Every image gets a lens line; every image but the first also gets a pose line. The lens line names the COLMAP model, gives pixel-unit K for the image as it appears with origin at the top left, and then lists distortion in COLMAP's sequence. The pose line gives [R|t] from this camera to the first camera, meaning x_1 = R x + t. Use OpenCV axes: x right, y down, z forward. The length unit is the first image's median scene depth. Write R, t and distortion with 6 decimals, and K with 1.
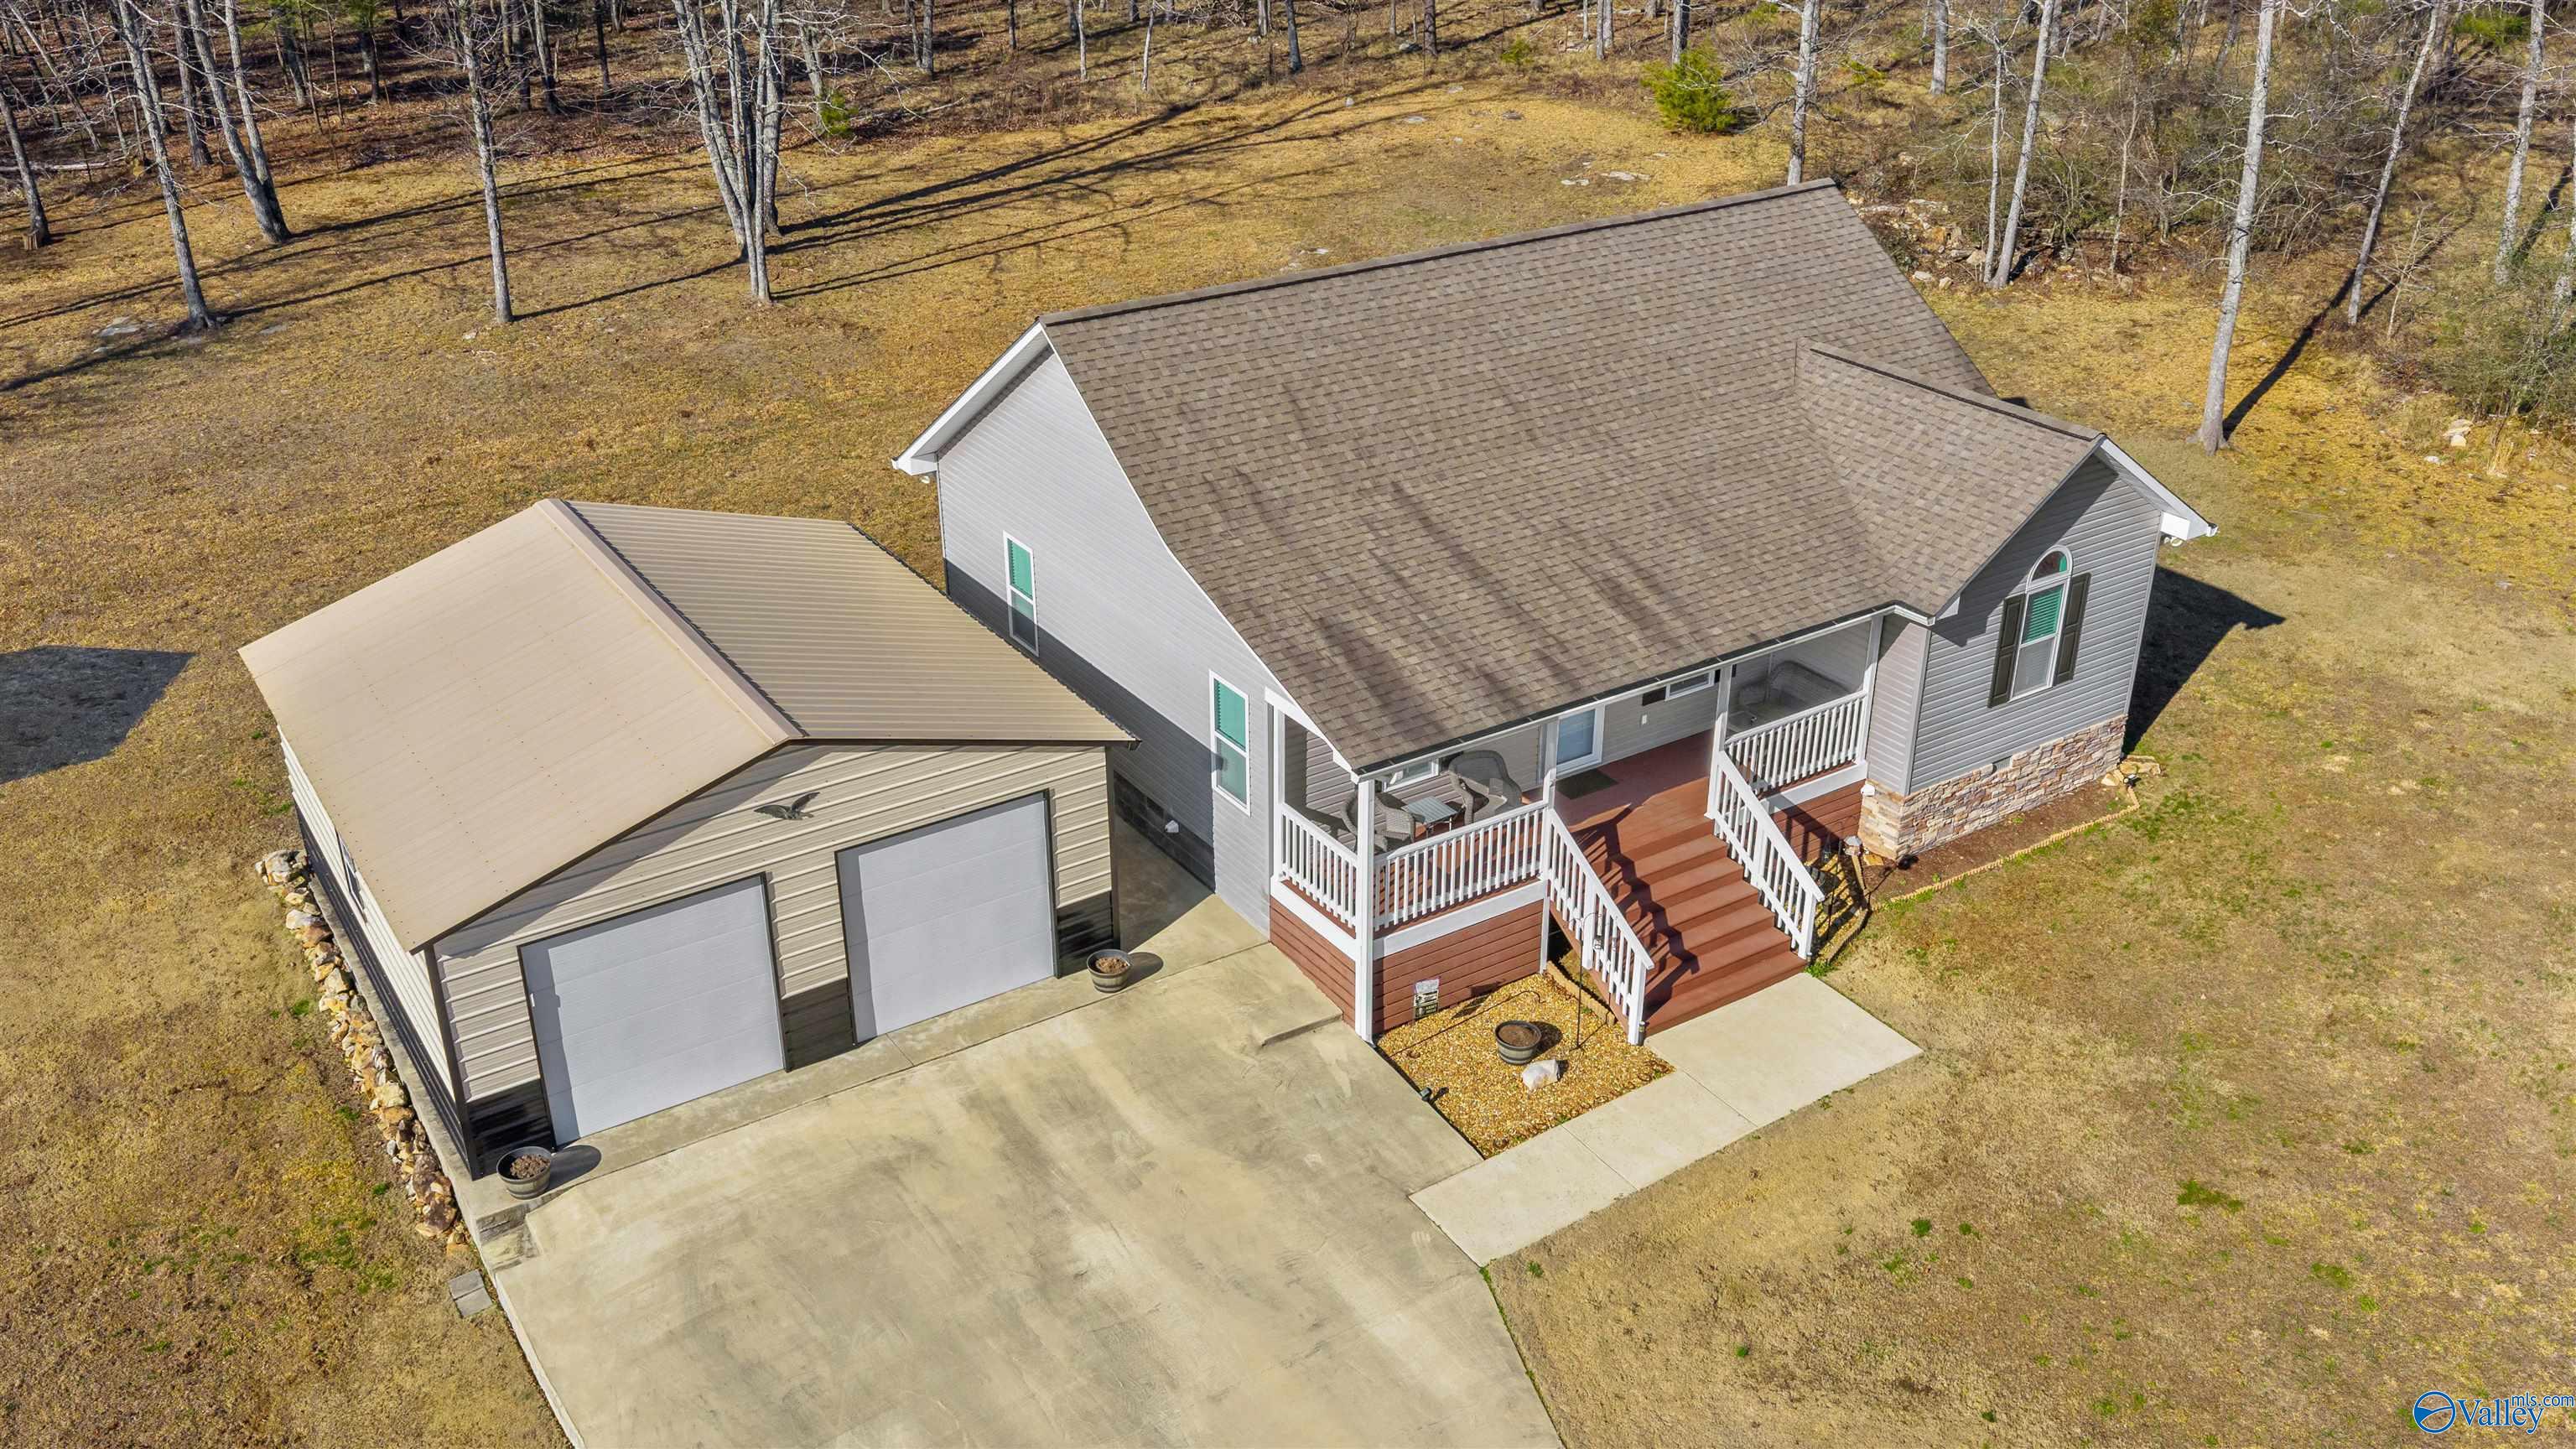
lens RADIAL K [[2177.6, 0, 1296.7], [0, 2177.6, 726.2], [0, 0, 1]] dist [0.030295, -0.063767]
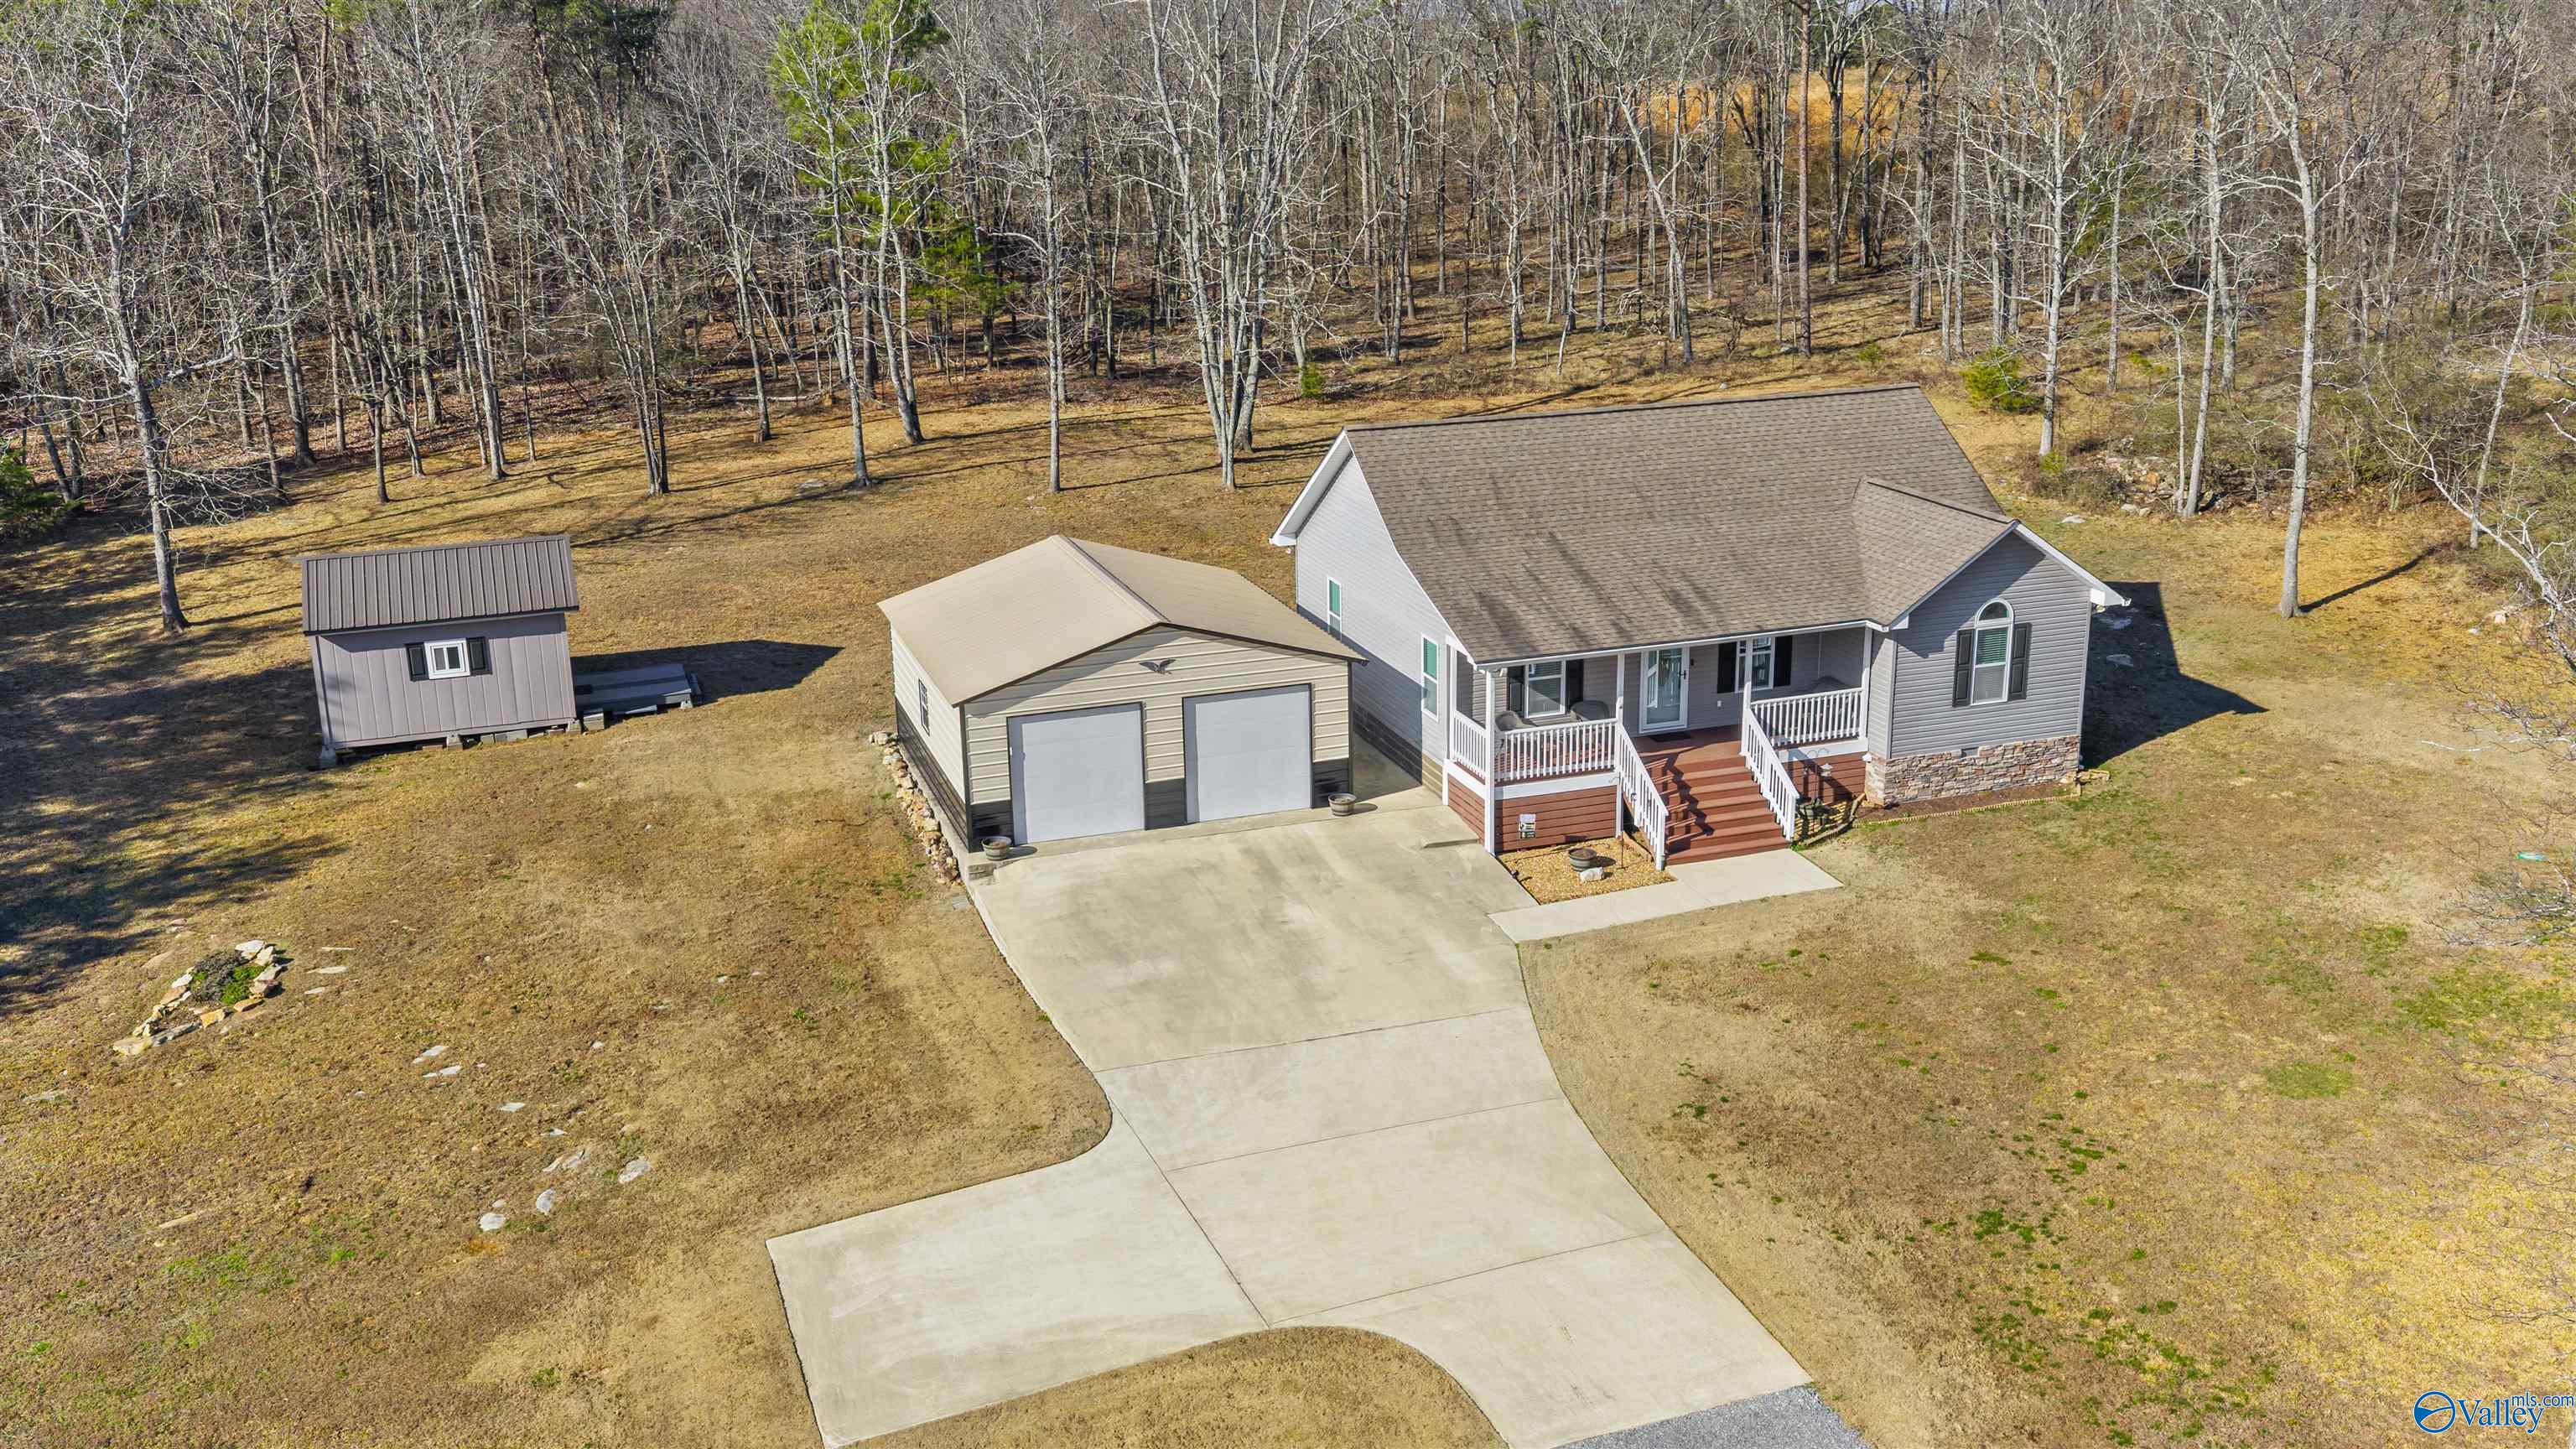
lens RADIAL K [[2177.6, 0, 1288.3], [0, 2177.6, 719.6], [0, 0, 1]] dist [0.030295, -0.063767]
pose [[0.968384, 0.057729, -0.242694, 0.251460], [-0.095496, 0.984538, -0.146851, 0.274518], [0.230464, 0.165385, 0.958924, -0.556393]]
